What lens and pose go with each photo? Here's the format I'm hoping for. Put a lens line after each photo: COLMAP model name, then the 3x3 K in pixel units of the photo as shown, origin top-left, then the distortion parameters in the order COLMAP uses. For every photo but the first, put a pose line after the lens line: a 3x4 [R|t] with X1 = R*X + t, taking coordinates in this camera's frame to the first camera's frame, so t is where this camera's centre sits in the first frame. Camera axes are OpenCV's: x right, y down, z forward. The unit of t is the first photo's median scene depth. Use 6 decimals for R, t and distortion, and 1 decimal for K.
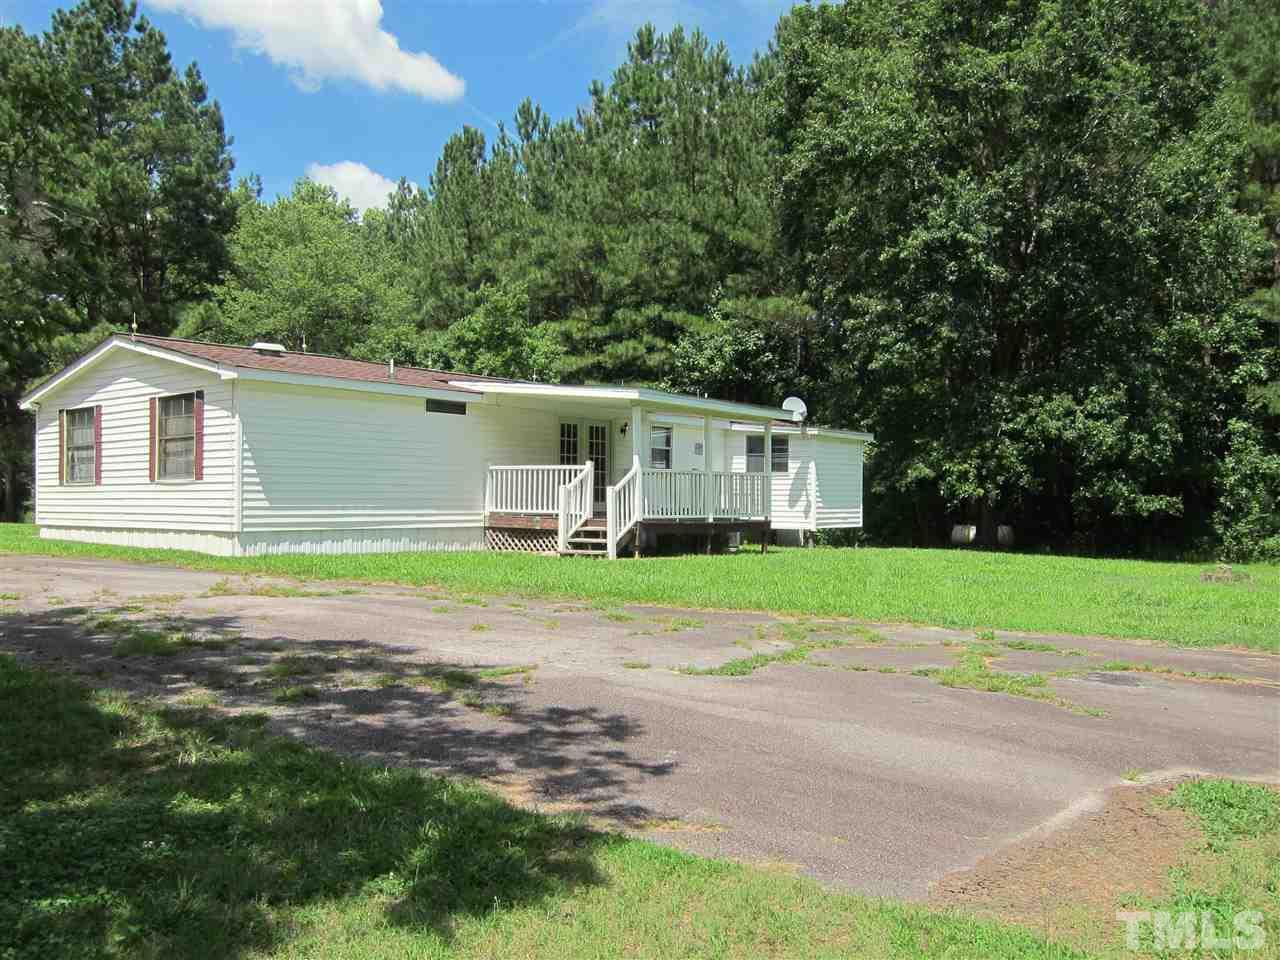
lens RADIAL K [[1066.0, 0, 639.2], [0, 1066.0, 474.3], [0, 0, 1]] dist [-0.068441, 0.039733]
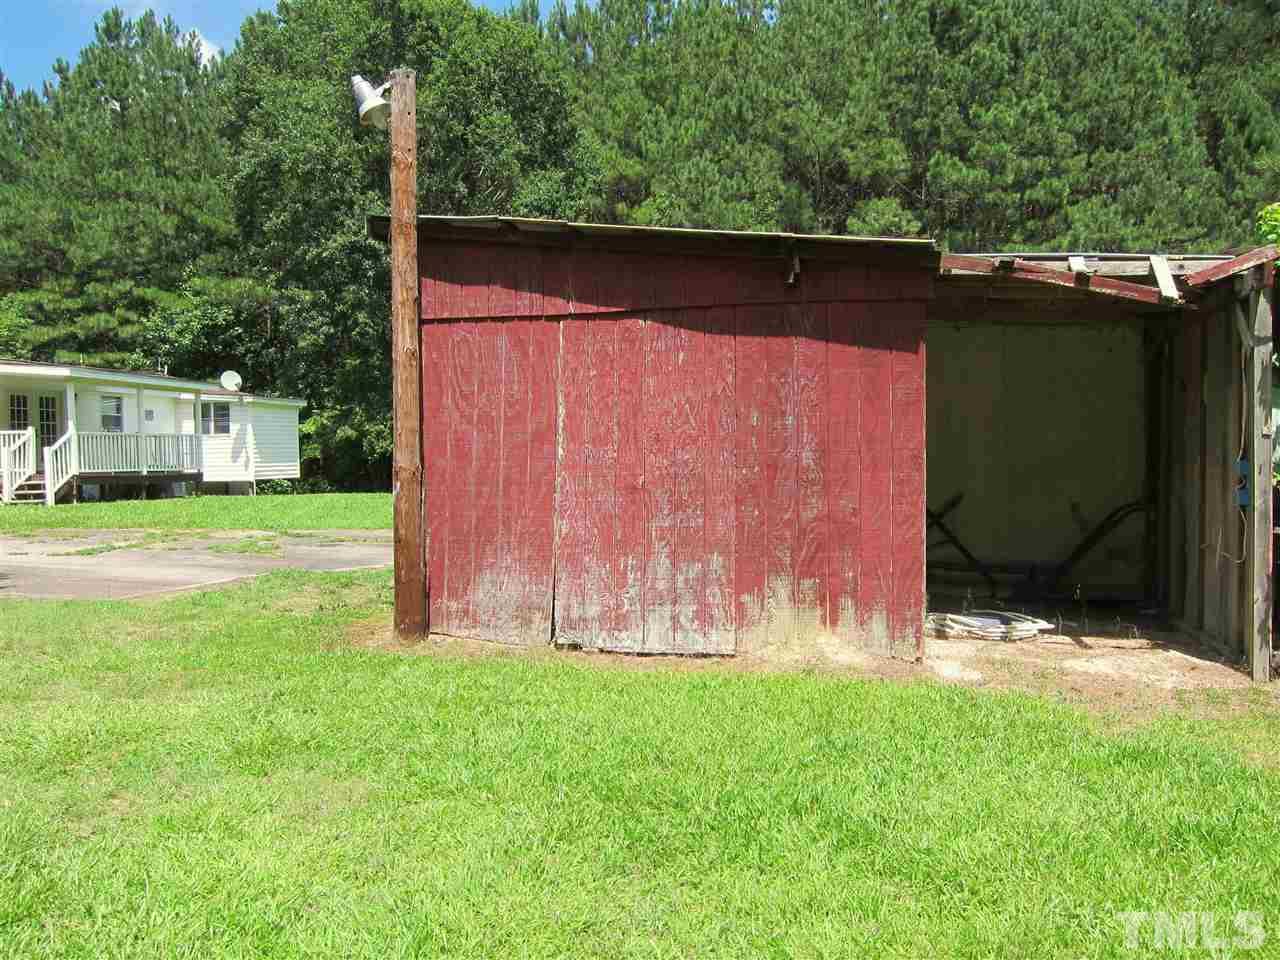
lens RADIAL K [[1066.0, 0, 640.6], [0, 1066.0, 487.4], [0, 0, 1]] dist [-0.068441, 0.039733]
pose [[0.912954, -0.036231, 0.406451, 0.051571], [0.016560, 0.998520, 0.051813, 0.003229], [-0.407727, -0.040572, 0.912202, -0.188001]]
